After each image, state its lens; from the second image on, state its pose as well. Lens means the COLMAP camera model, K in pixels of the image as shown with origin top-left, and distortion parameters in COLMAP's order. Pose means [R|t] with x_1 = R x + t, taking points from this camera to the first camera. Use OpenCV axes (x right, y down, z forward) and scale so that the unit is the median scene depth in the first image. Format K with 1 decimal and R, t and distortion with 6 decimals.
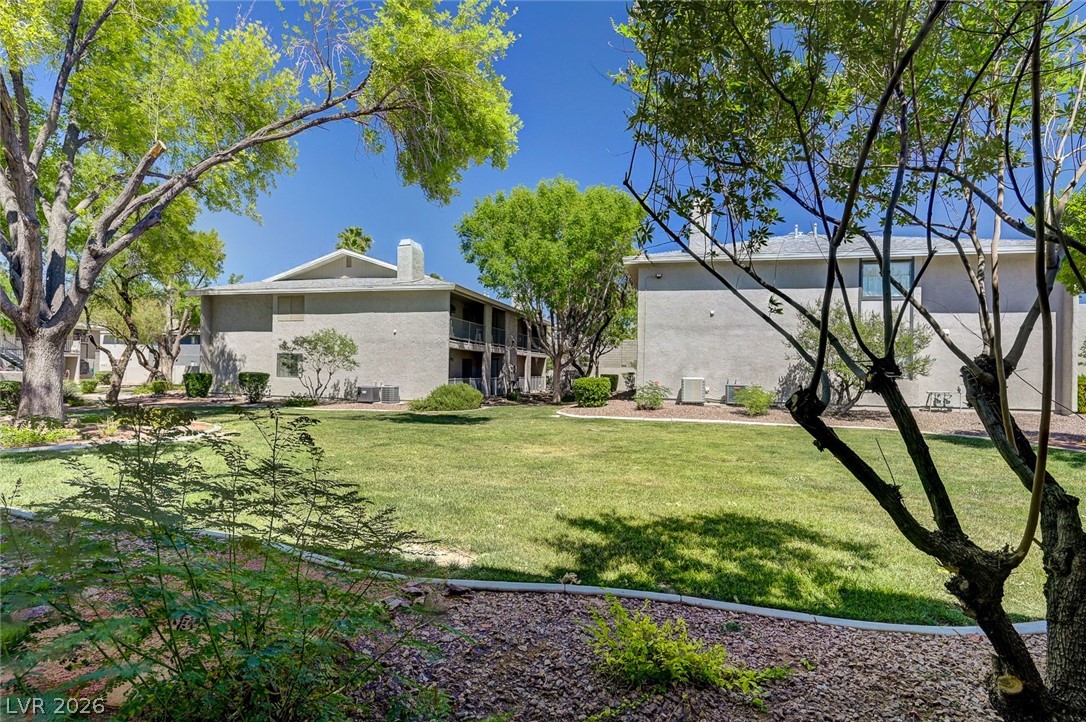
lens RADIAL K [[530.3, 0, 546.0], [0, 530.3, 369.1], [0, 0, 1]] dist [-0.001004, -0.000716]
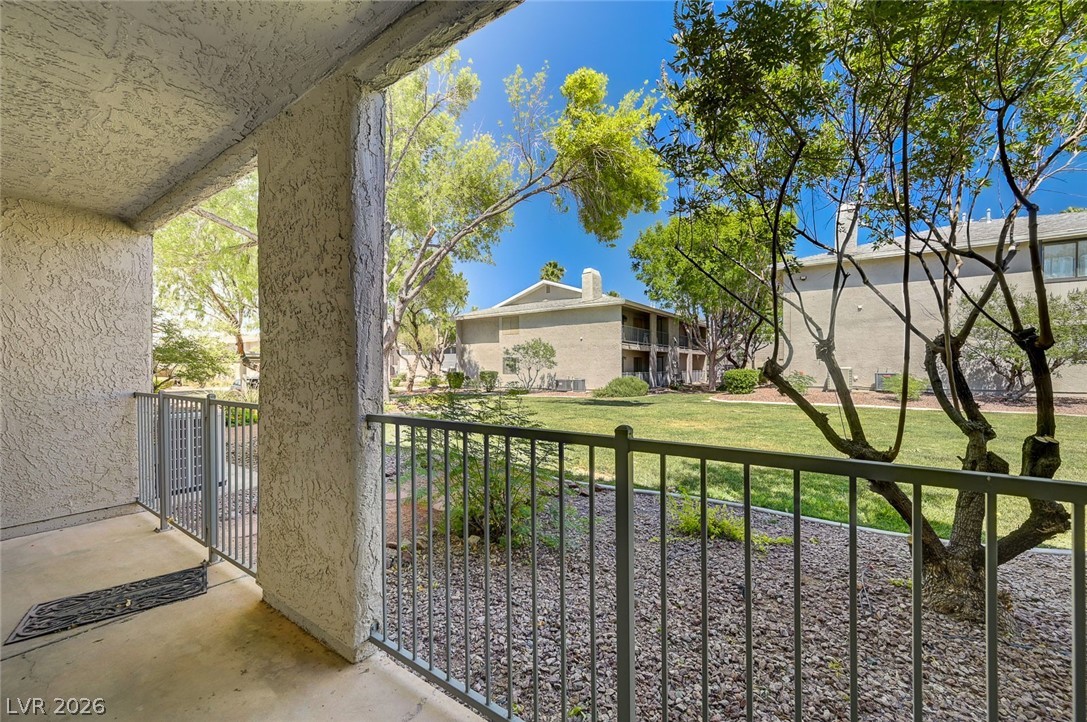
lens RADIAL K [[429.6, 0, 549.8], [0, 429.6, 368.8], [0, 0, 1]] dist [-0.000150, 0.000033]
pose [[0.935560, -0.022089, -0.352477, 0.021644], [0.023805, 0.999716, 0.000535, 0.003492], [0.352365, -0.008892, 0.935820, -0.044823]]
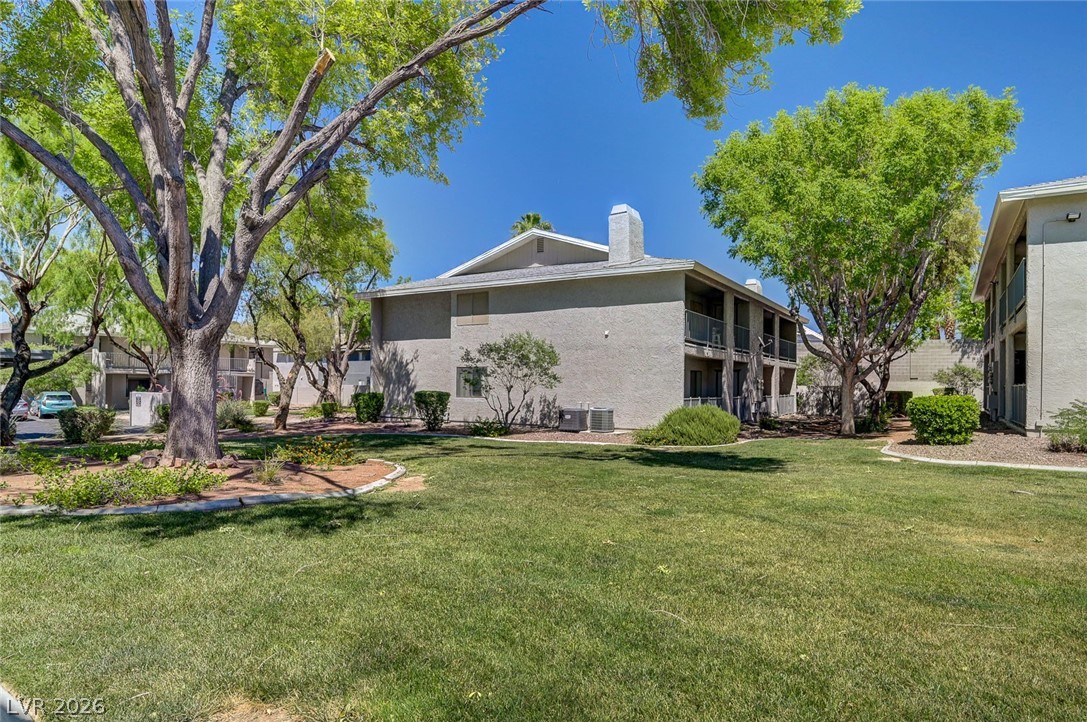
lens RADIAL K [[642.8, 0, 549.7], [0, 642.8, 383.1], [0, 0, 1]] dist [-0.001232, -0.001085]
pose [[0.955788, -0.010553, -0.293867, -0.108610], [0.008678, 0.999933, -0.007684, 0.003292], [0.293928, 0.004794, 0.955815, 0.147965]]
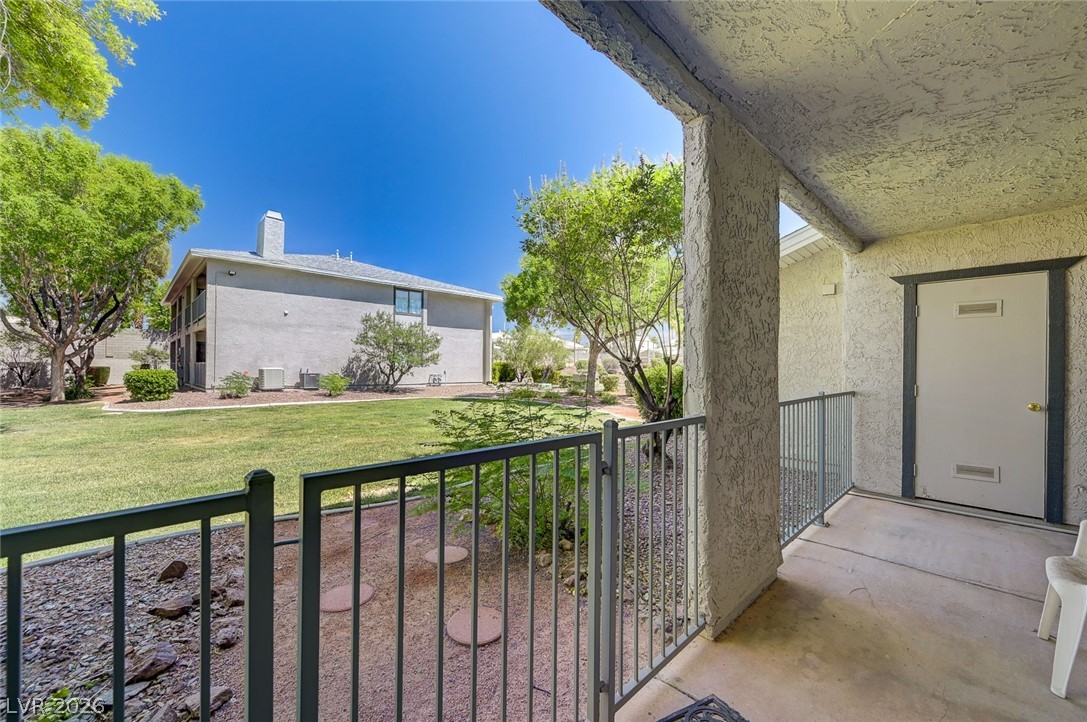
lens RADIAL K [[428.5, 0, 543.5], [0, 428.5, 361.0], [0, 0, 1]] dist [0.000208, 0.000169]
pose [[0.516519, -0.002735, 0.856271, -0.177098], [0.001698, 0.999996, 0.002170, 0.000391], [-0.856274, 0.000333, 0.516522, 0.012974]]
